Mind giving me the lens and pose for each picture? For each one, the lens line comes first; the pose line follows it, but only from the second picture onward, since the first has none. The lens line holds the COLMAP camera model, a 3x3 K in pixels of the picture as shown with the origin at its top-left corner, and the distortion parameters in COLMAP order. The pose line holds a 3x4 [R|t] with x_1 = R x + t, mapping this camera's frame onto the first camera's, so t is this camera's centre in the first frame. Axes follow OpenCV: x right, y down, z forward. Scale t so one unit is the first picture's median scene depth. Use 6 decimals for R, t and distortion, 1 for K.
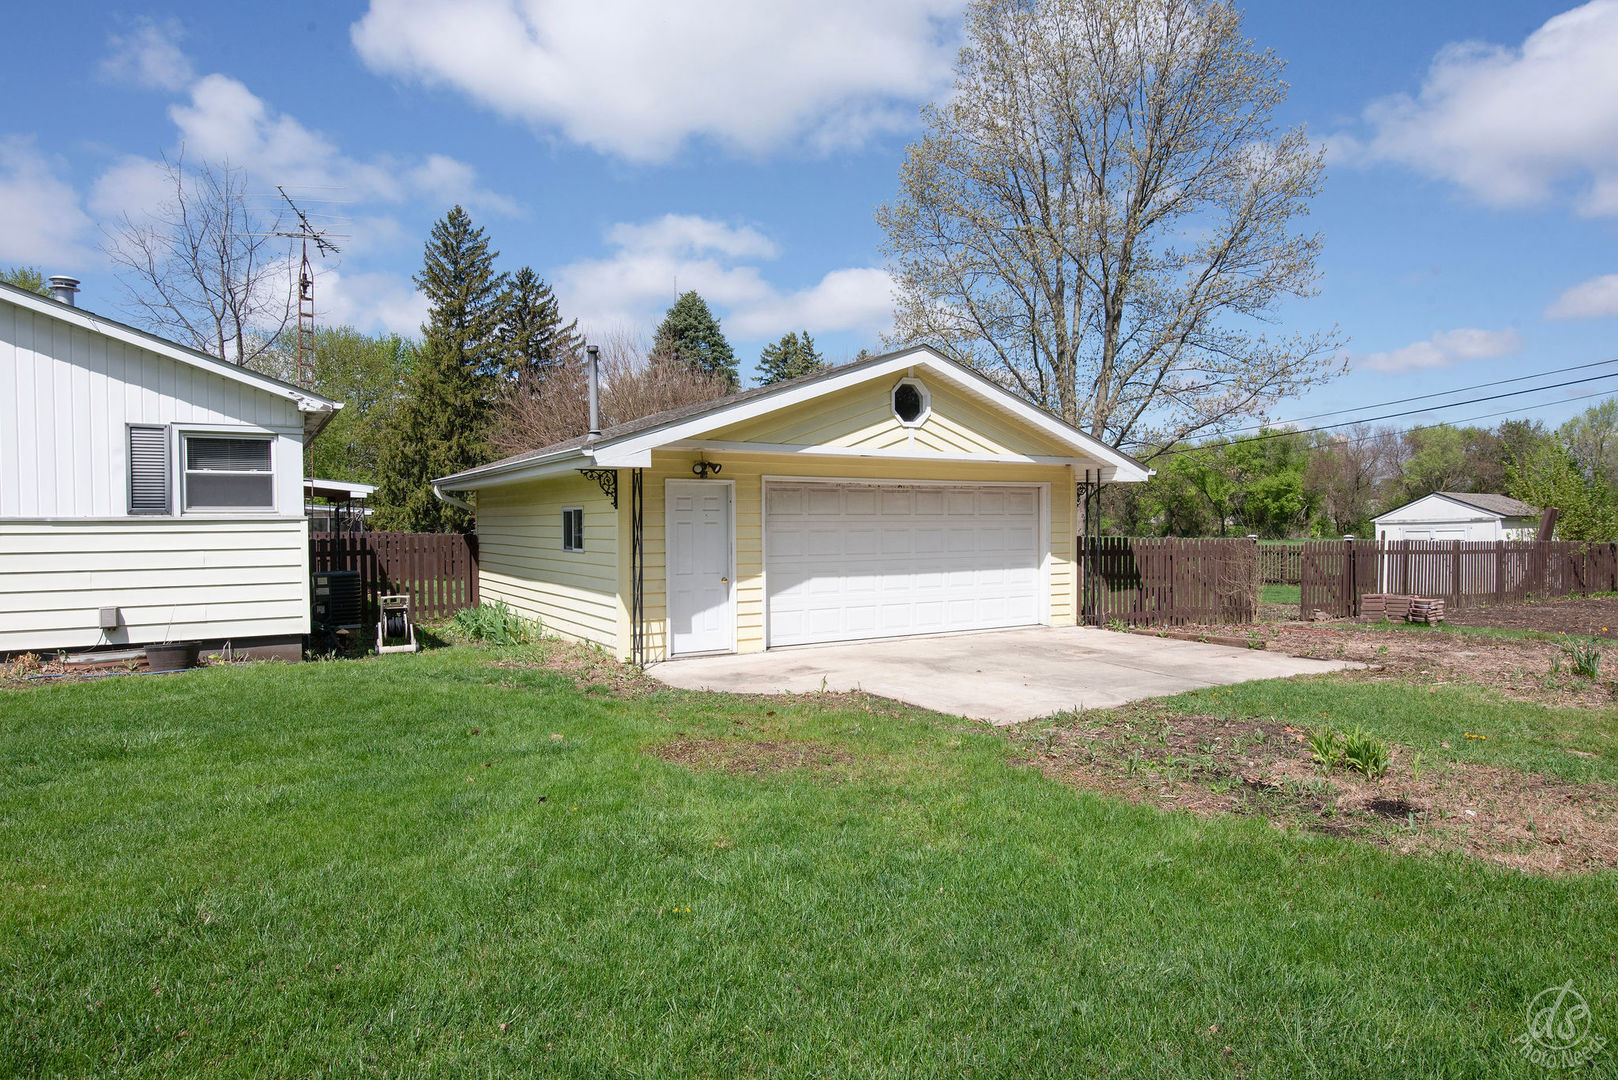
lens RADIAL K [[909.6, 0, 803.7], [0, 909.6, 548.4], [0, 0, 1]] dist [0.007986, 0.000481]
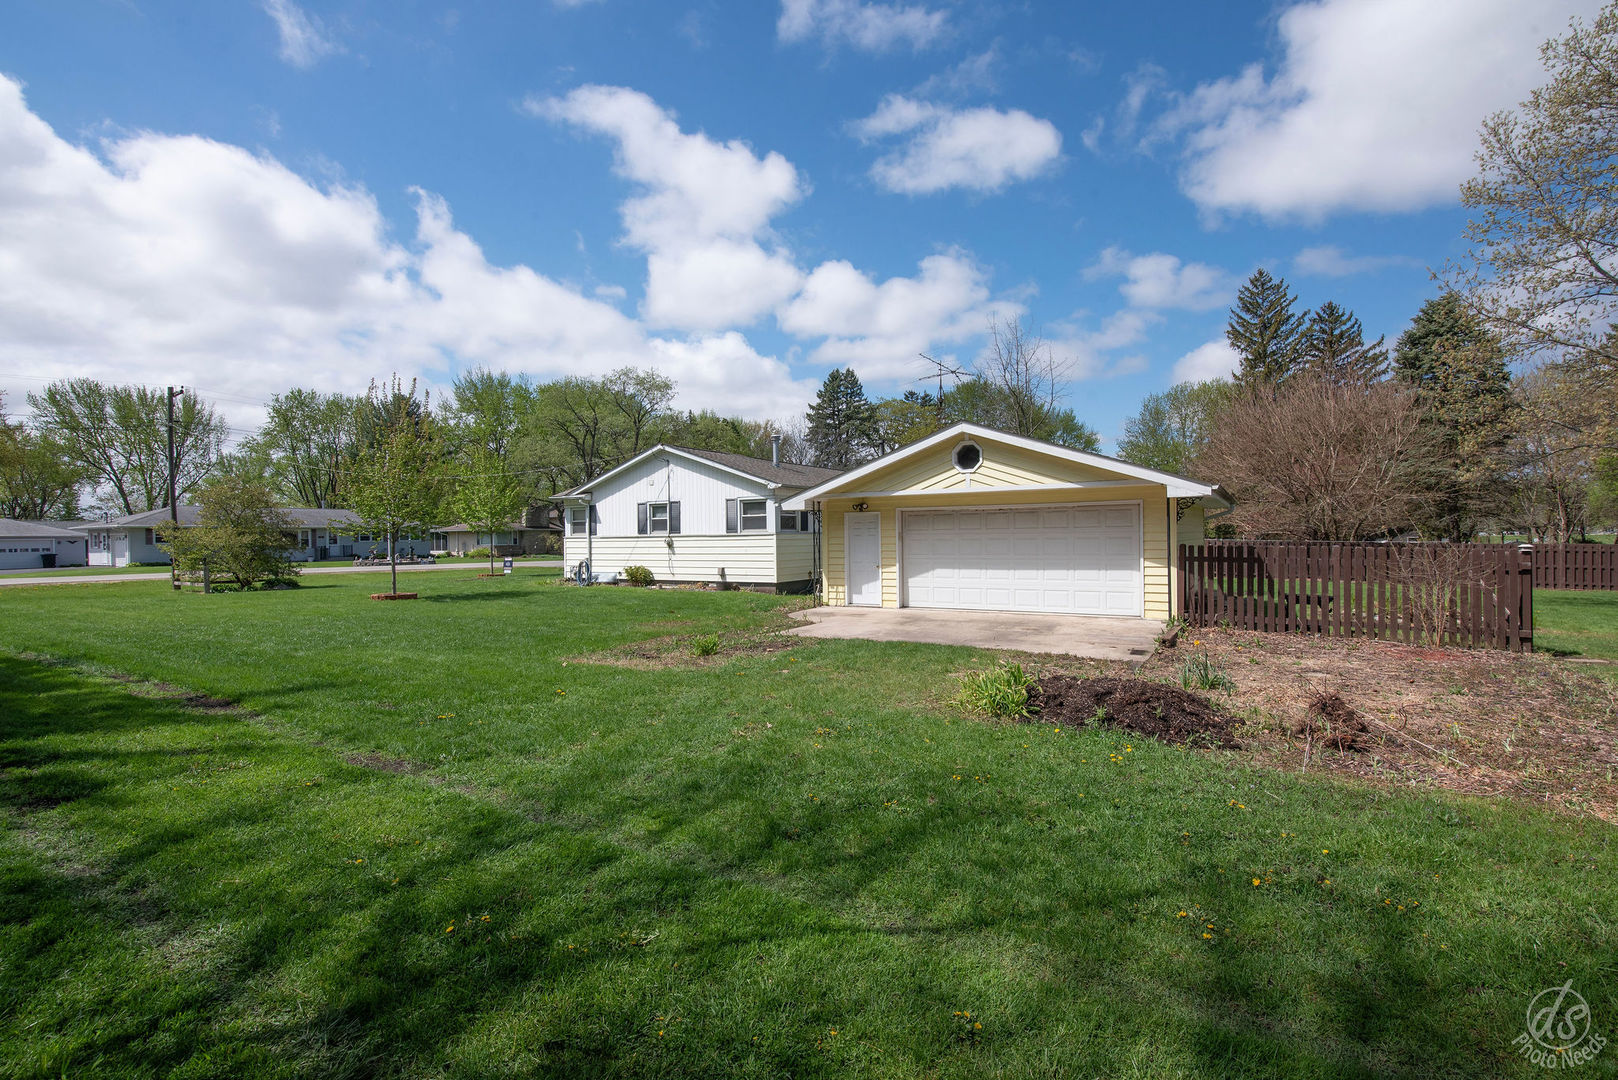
lens RADIAL K [[761.7, 0, 805.2], [0, 761.7, 537.2], [0, 0, 1]] dist [-0.009728, -0.002061]
pose [[0.438325, -0.001723, -0.898815, 1.178649], [-0.020359, 0.999723, -0.011845, -0.002638], [0.898586, 0.023491, 0.438169, 0.195786]]
